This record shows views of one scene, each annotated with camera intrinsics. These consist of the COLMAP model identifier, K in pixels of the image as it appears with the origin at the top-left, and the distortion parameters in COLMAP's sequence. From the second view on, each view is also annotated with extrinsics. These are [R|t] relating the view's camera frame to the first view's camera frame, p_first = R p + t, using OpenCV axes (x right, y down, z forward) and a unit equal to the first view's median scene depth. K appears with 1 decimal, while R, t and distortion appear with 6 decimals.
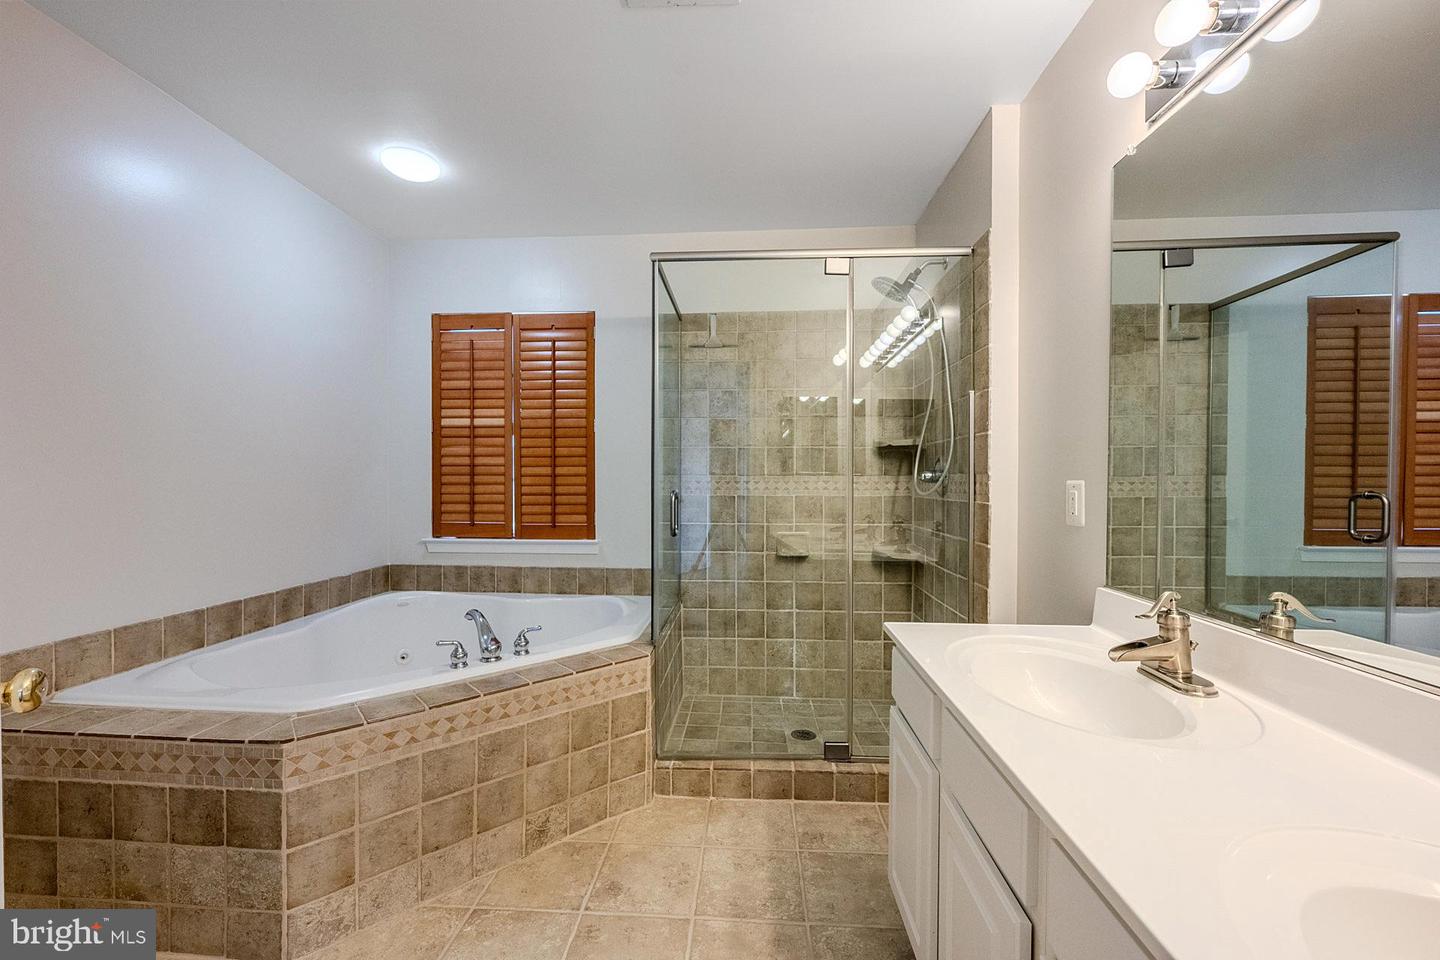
lens RADIAL K [[572.6, 0, 718.1], [0, 572.6, 483.1], [0, 0, 1]] dist [-0.000399, 0.000003]
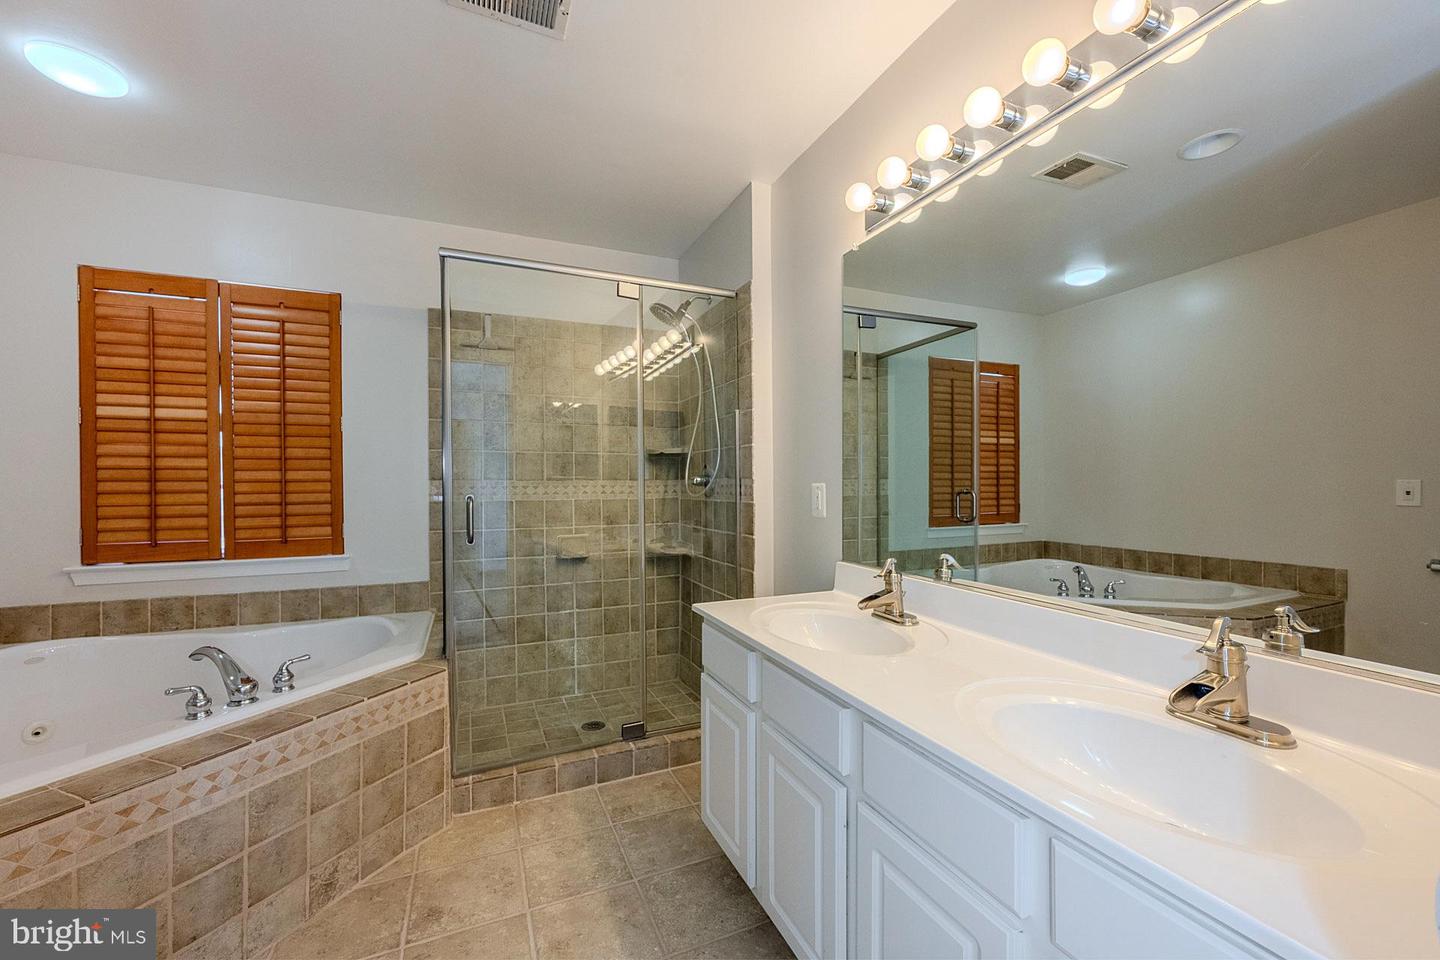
lens RADIAL K [[572.6, 0, 719.5], [0, 572.6, 480.8], [0, 0, 1]] dist [-0.000399, 0.000003]
pose [[0.888103, -0.004058, 0.459627, -0.142539], [0.009470, 0.999910, -0.009470, 0.000090], [-0.459547, 0.012763, 0.888061, -0.055293]]
